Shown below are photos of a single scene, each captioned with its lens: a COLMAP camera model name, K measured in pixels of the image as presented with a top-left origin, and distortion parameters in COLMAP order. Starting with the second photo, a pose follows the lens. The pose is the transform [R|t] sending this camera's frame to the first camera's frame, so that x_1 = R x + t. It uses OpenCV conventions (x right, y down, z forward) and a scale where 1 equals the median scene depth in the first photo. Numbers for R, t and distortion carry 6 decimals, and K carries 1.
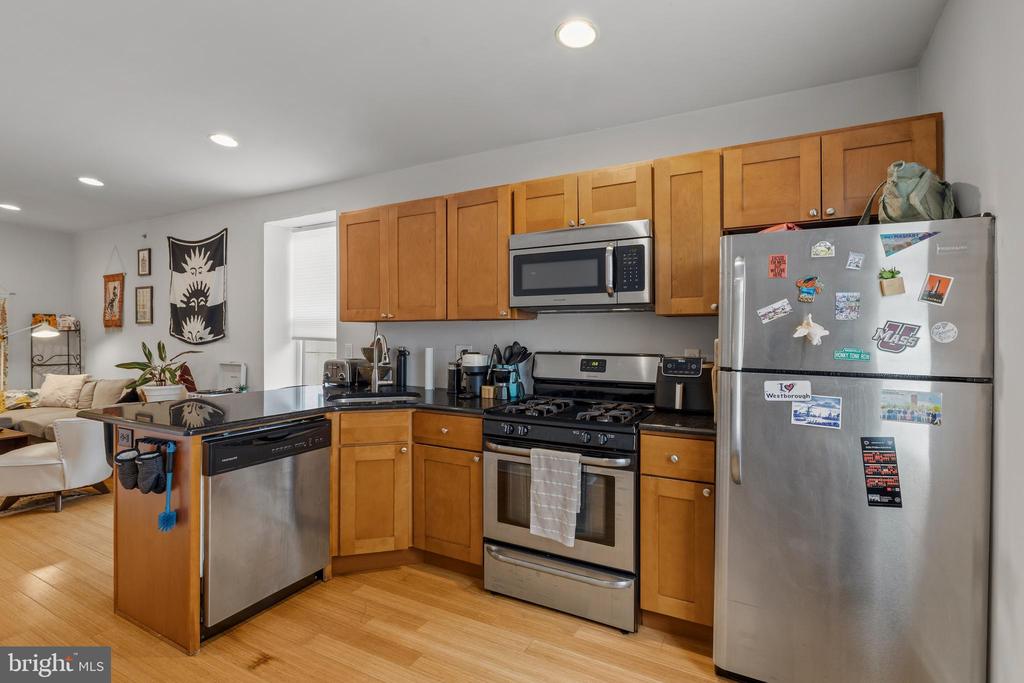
lens RADIAL K [[490.9, 0, 515.0], [0, 490.9, 336.2], [0, 0, 1]] dist [-0.004686, 0.001770]
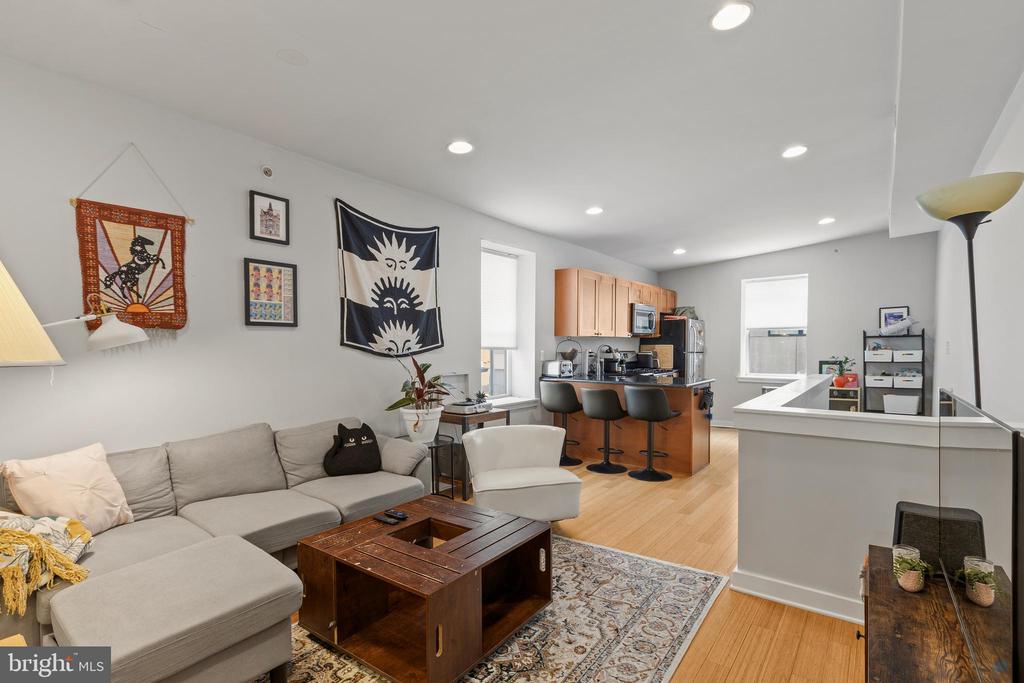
lens RADIAL K [[490.9, 0, 513.0], [0, 490.9, 365.0], [0, 0, 1]] dist [-0.004686, 0.001770]
pose [[0.154977, -0.042965, 0.986983, -1.395446], [0.004547, 0.999074, 0.042777, -0.003163], [-0.987908, -0.002141, 0.155029, 0.682562]]
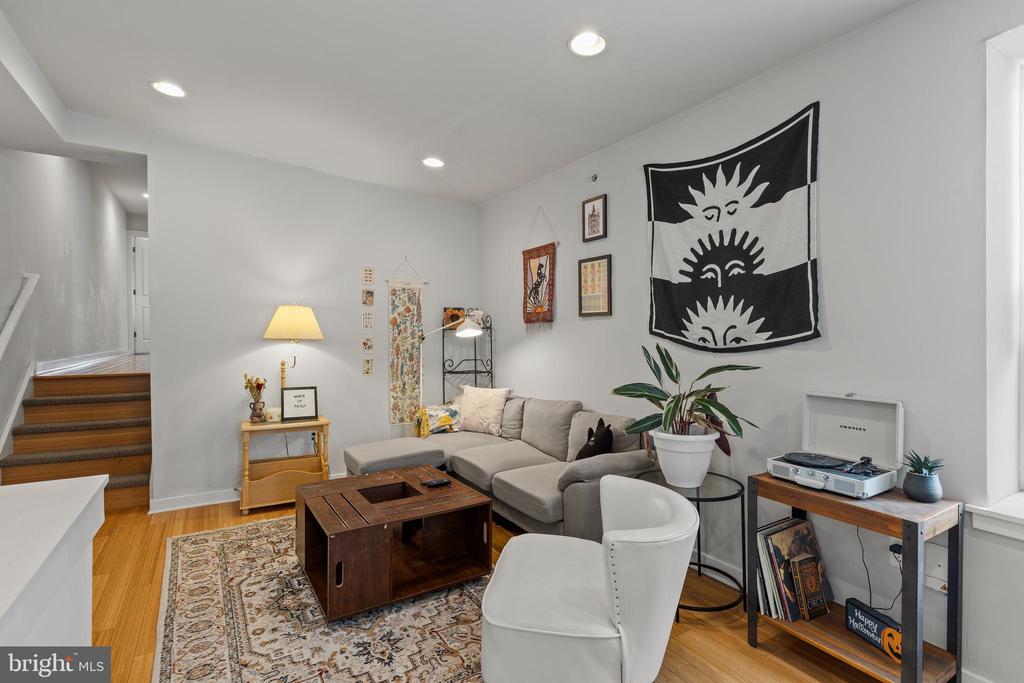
lens RADIAL K [[490.9, 0, 515.6], [0, 490.9, 333.9], [0, 0, 1]] dist [-0.004686, 0.001770]
pose [[0.864692, -0.004004, -0.502287, -0.570385], [0.005690, 0.999982, 0.001823, -0.004160], [0.502271, -0.004435, 0.864699, 0.431879]]
